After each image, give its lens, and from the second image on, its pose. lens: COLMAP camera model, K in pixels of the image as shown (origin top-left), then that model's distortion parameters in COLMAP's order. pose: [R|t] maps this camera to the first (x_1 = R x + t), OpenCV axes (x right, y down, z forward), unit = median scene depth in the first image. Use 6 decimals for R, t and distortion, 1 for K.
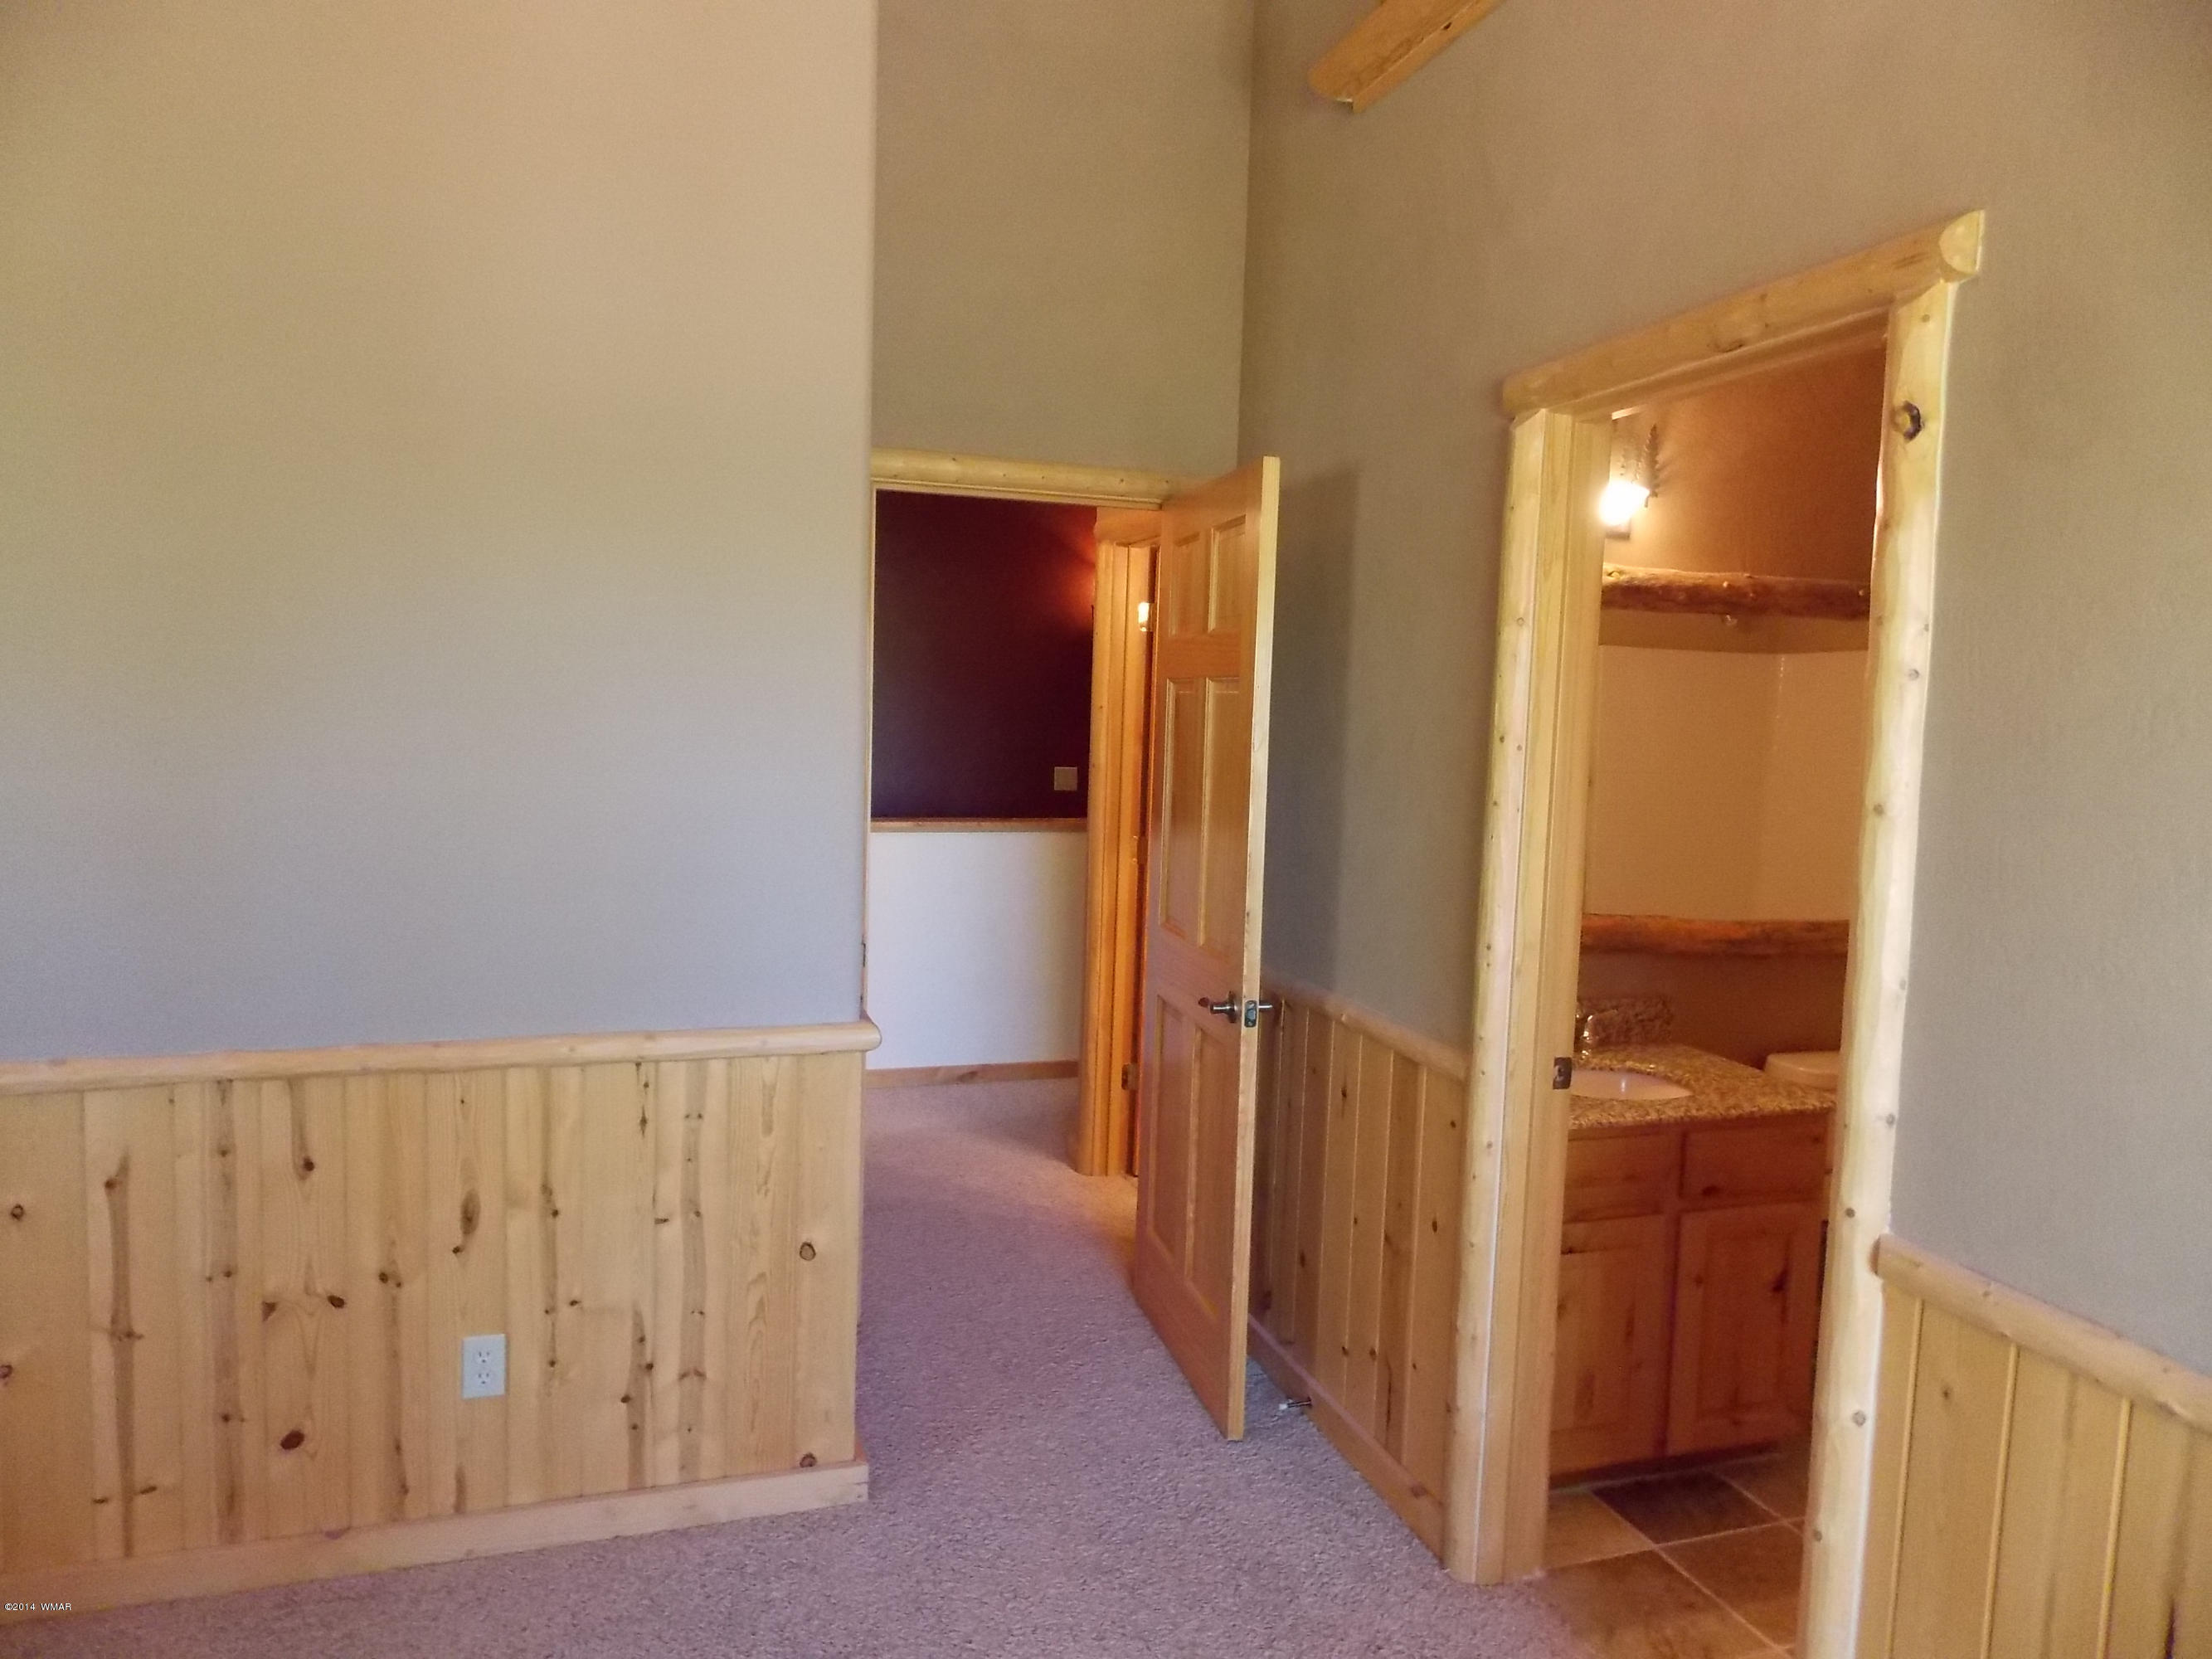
lens RADIAL K [[1452.6, 0, 1113.8], [0, 1452.6, 827.4], [0, 0, 1]] dist [0.023642, -0.033161]
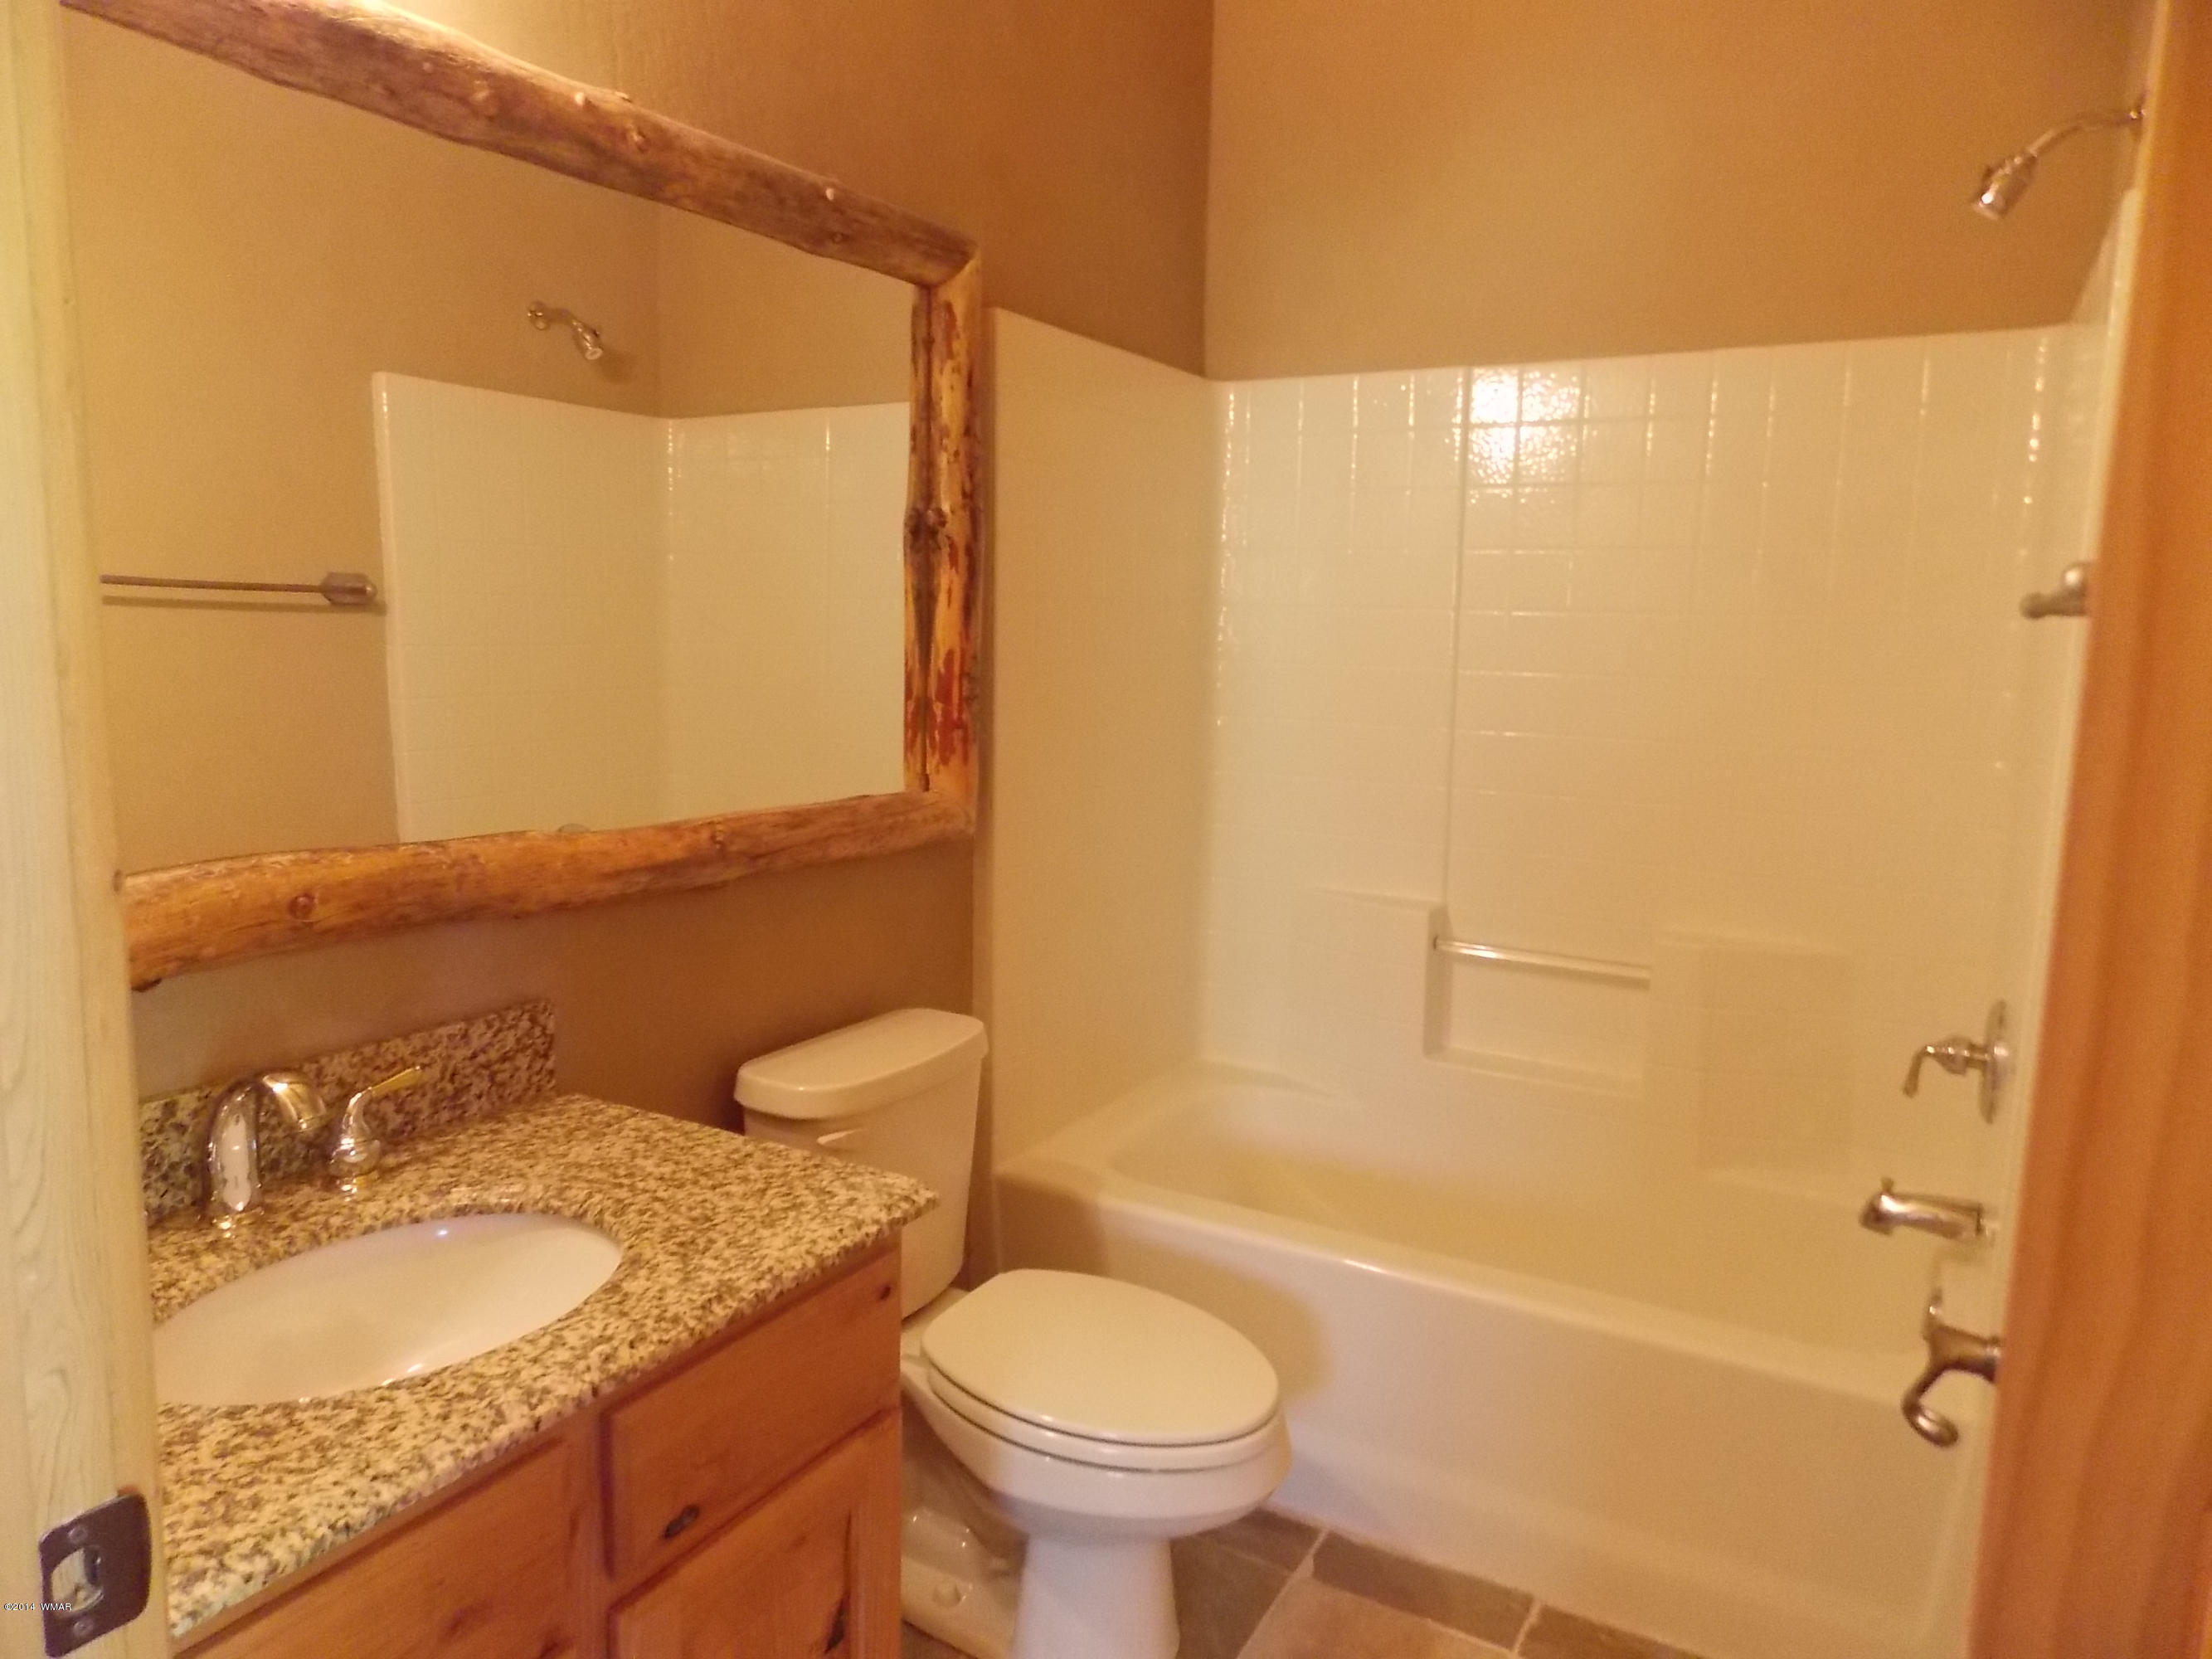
lens RADIAL K [[1452.6, 0, 1113.8], [0, 1452.6, 827.4], [0, 0, 1]] dist [0.023642, -0.033161]
pose [[0.741285, -0.107098, 0.662591, 0.272009], [0.055284, 0.993576, 0.098746, 0.031241], [-0.668910, -0.036568, 0.742444, 0.678702]]
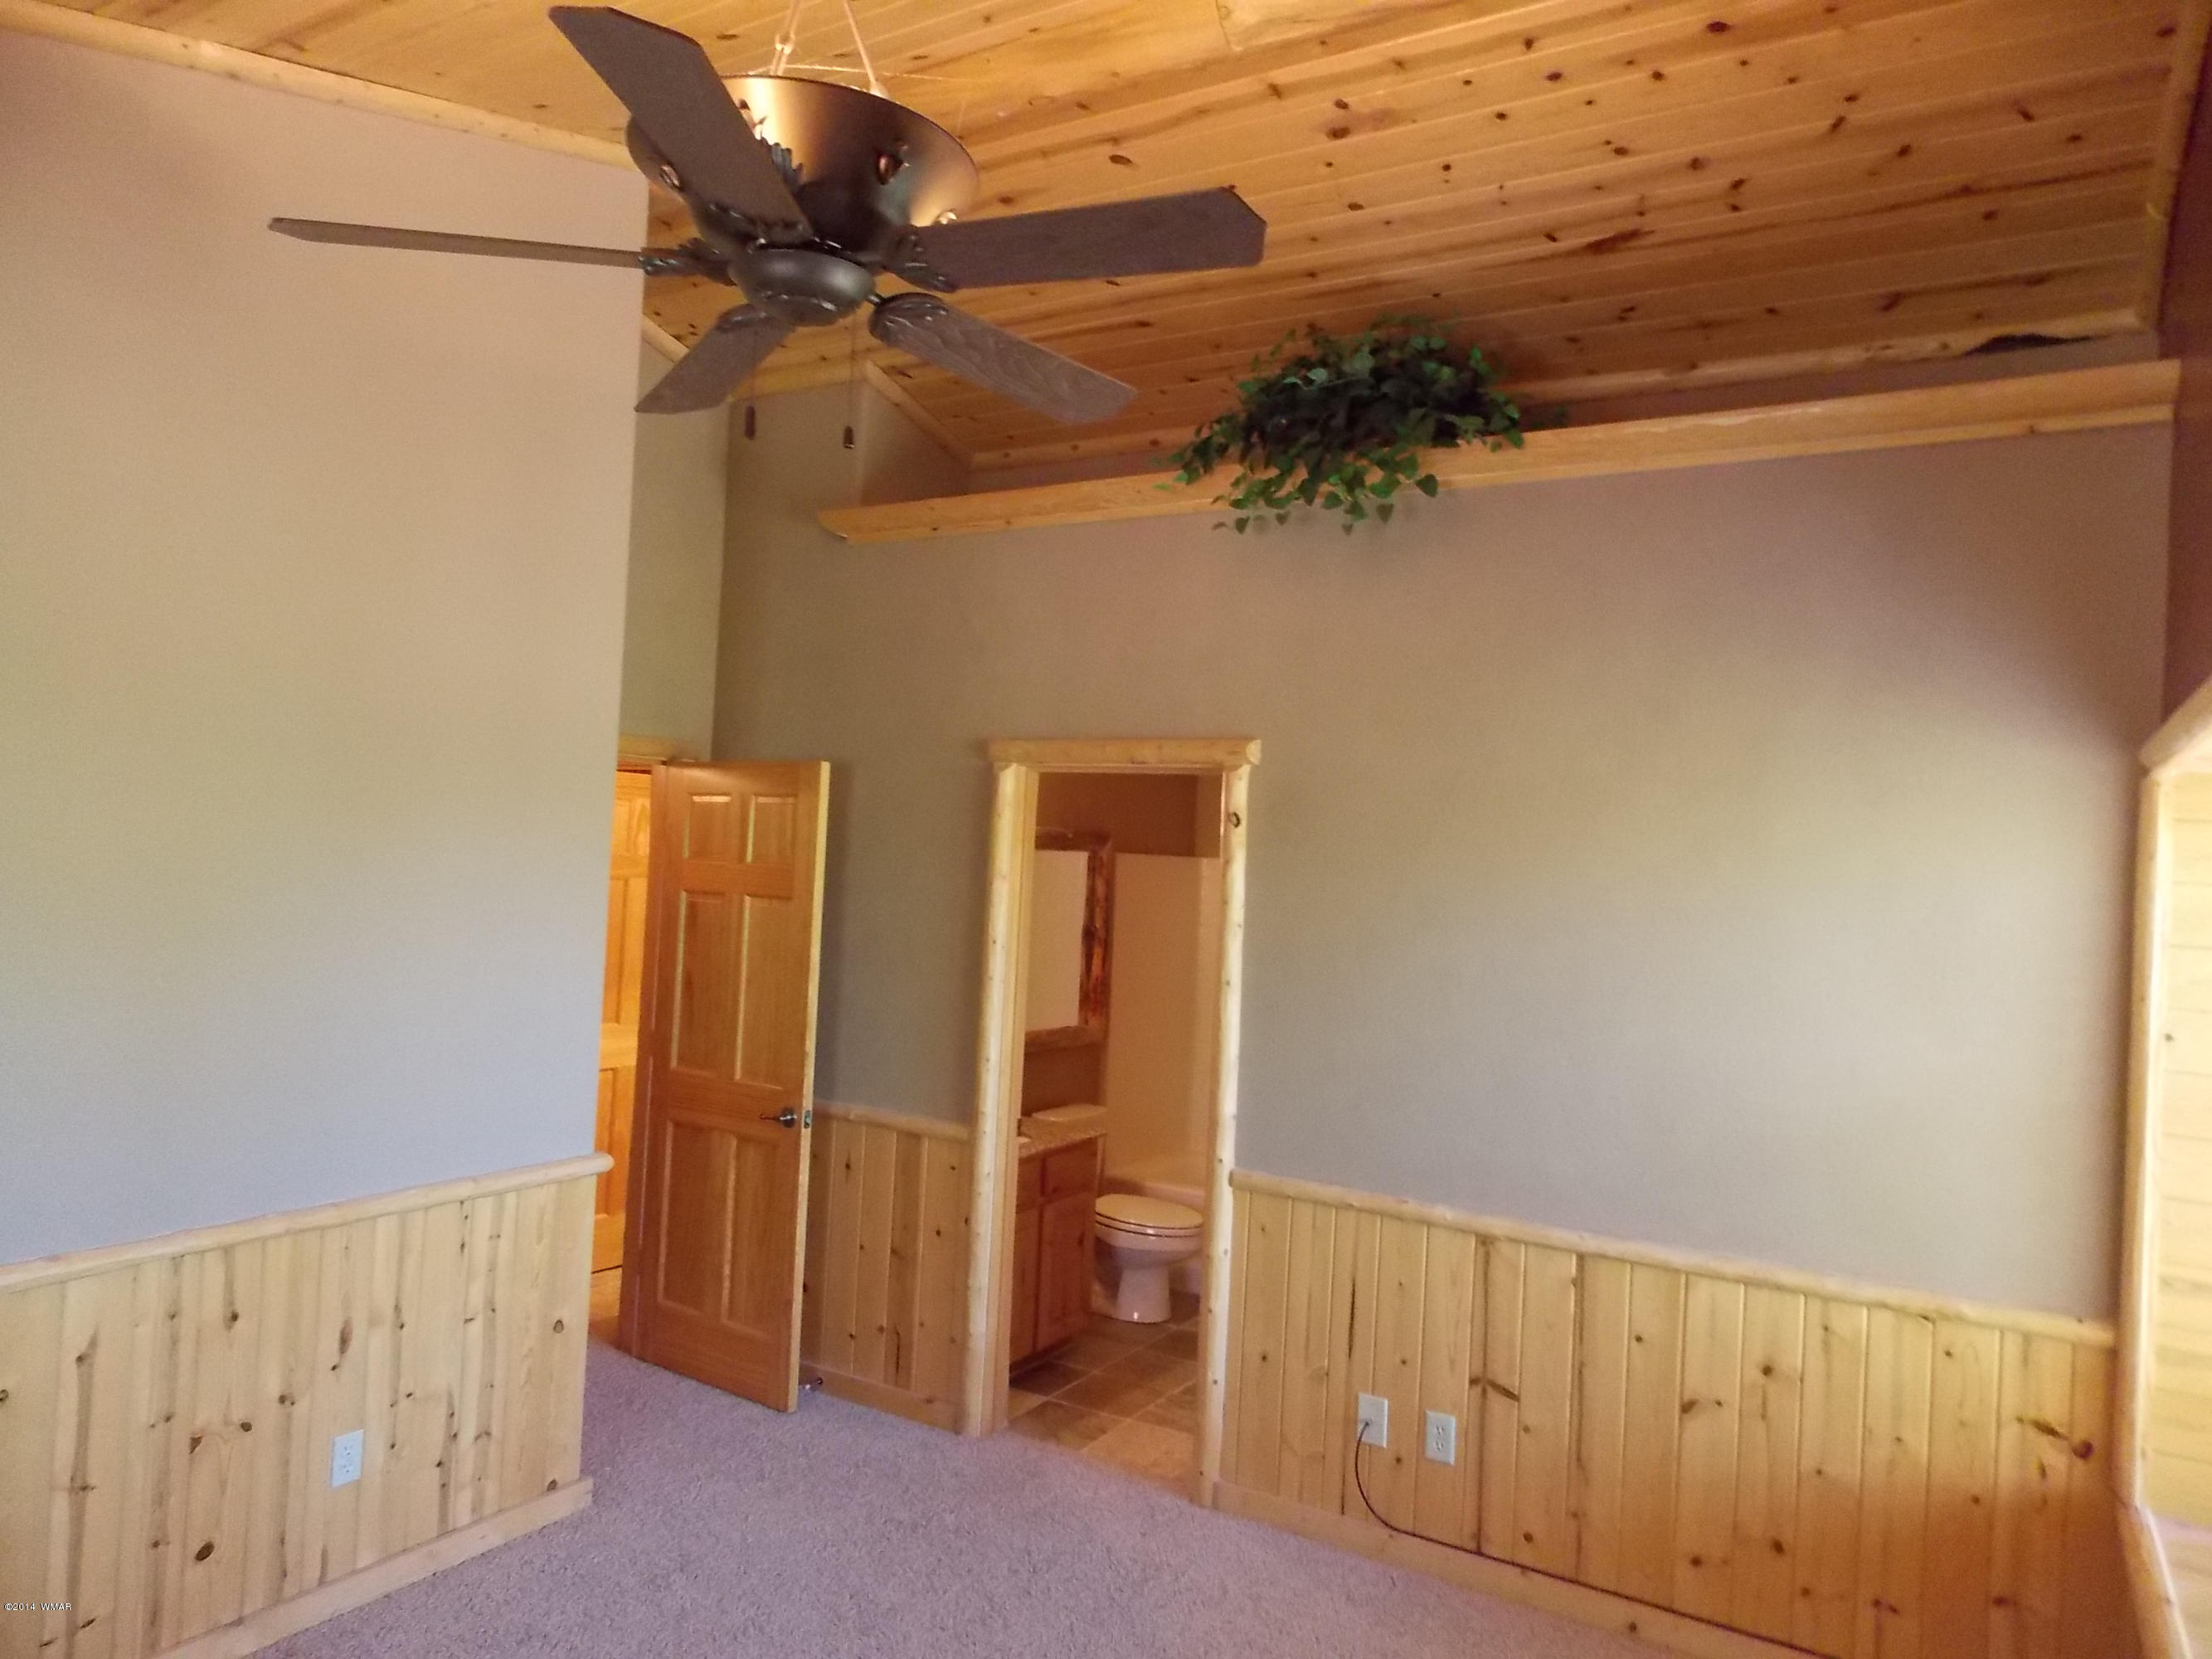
lens RADIAL K [[1452.6, 0, 1113.8], [0, 1452.6, 827.4], [0, 0, 1]] dist [0.023642, -0.033161]
pose [[0.753769, 0.020036, 0.656834, -0.752266], [0.030953, 0.997343, -0.065944, -0.074101], [-0.656410, 0.070038, 0.751146, -0.424348]]
